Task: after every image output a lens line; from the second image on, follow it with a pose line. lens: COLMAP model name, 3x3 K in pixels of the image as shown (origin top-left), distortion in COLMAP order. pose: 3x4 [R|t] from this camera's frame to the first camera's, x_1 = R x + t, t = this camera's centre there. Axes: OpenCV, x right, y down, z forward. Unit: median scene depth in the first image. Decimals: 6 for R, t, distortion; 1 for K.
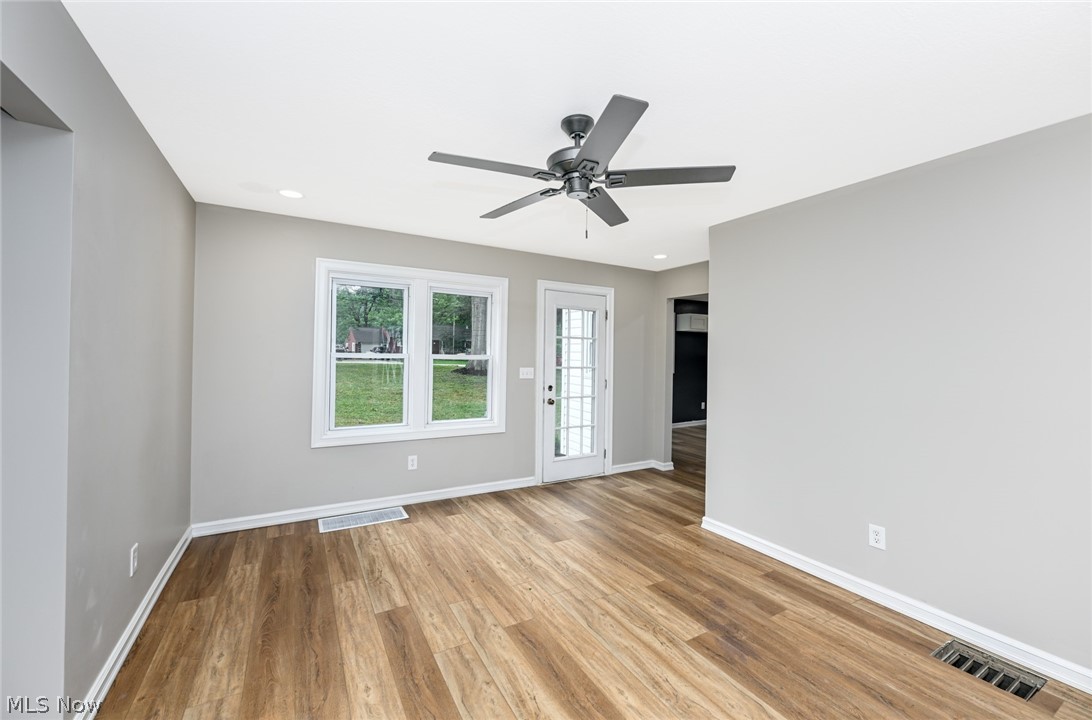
lens RADIAL K [[434.8, 0, 546.0], [0, 434.8, 360.0], [0, 0, 1]] dist [-0.000166, -0.000020]
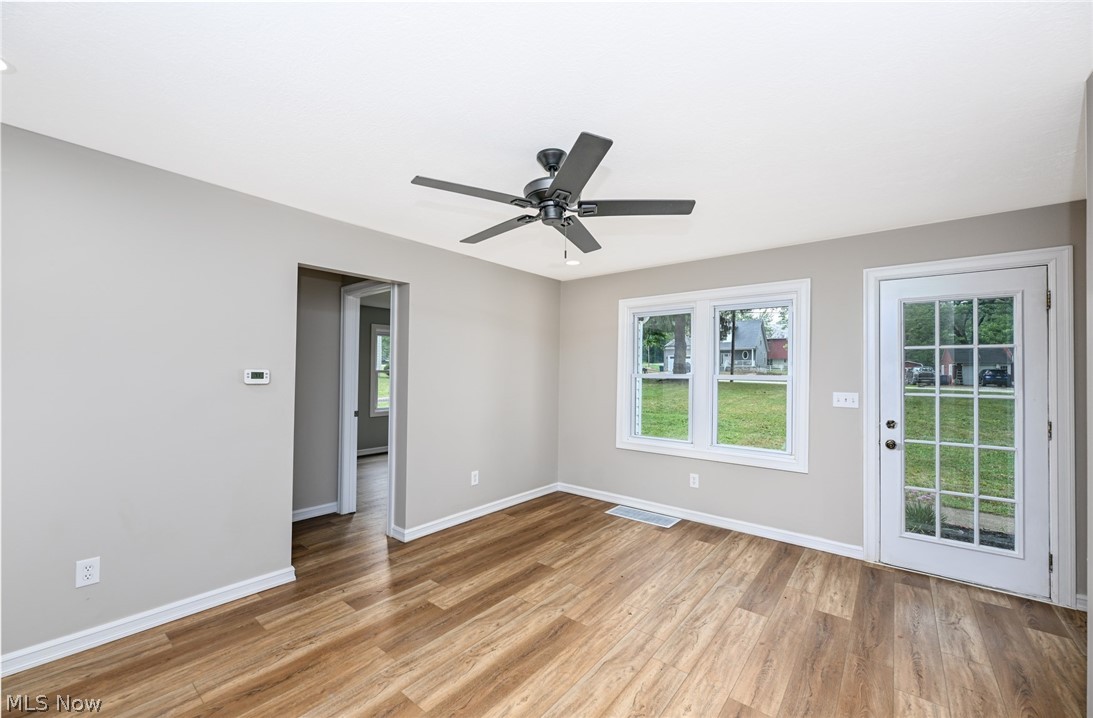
lens RADIAL K [[435.2, 0, 546.5], [0, 435.2, 363.9], [0, 0, 1]] dist [-0.000170, 0.000025]
pose [[0.356807, -0.030372, -0.933684, 0.818109], [-0.014508, 0.999171, -0.038046, 0.007981], [0.934065, 0.027121, 0.356071, 0.461107]]
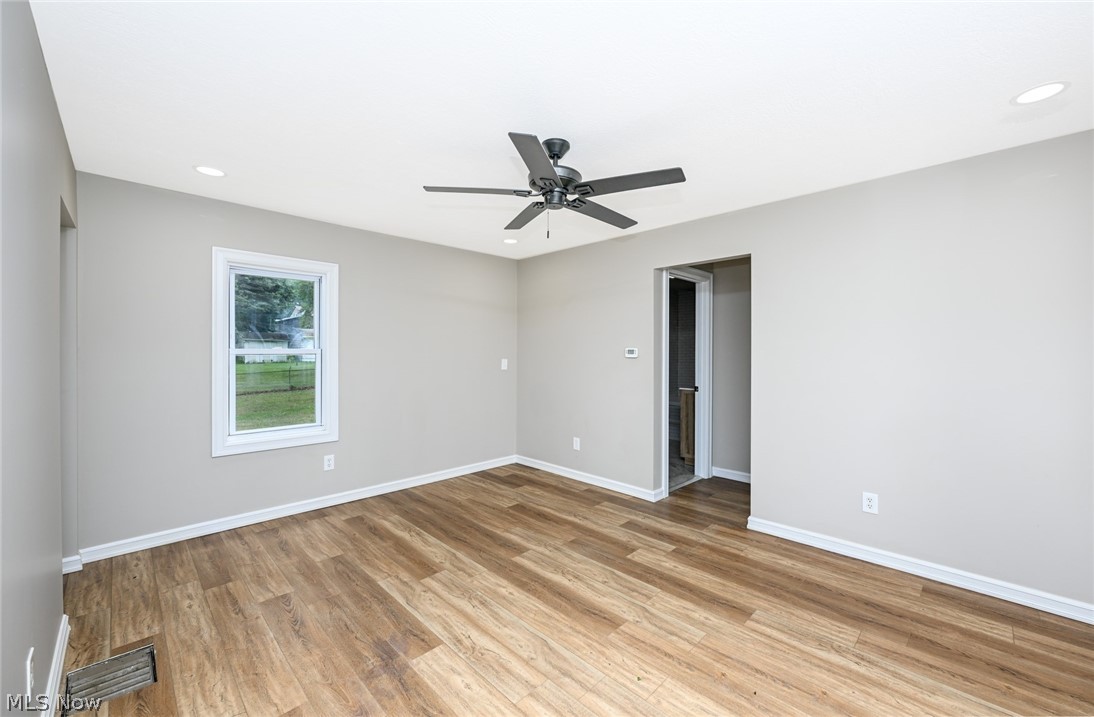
lens RADIAL K [[435.6, 0, 547.0], [0, 435.6, 363.4], [0, 0, 1]] dist [-0.000170, 0.000025]
pose [[-0.968883, -0.010710, -0.247285, 0.282896], [-0.019537, 0.999255, 0.033270, 0.001380], [0.246745, 0.037066, -0.968371, 1.611652]]
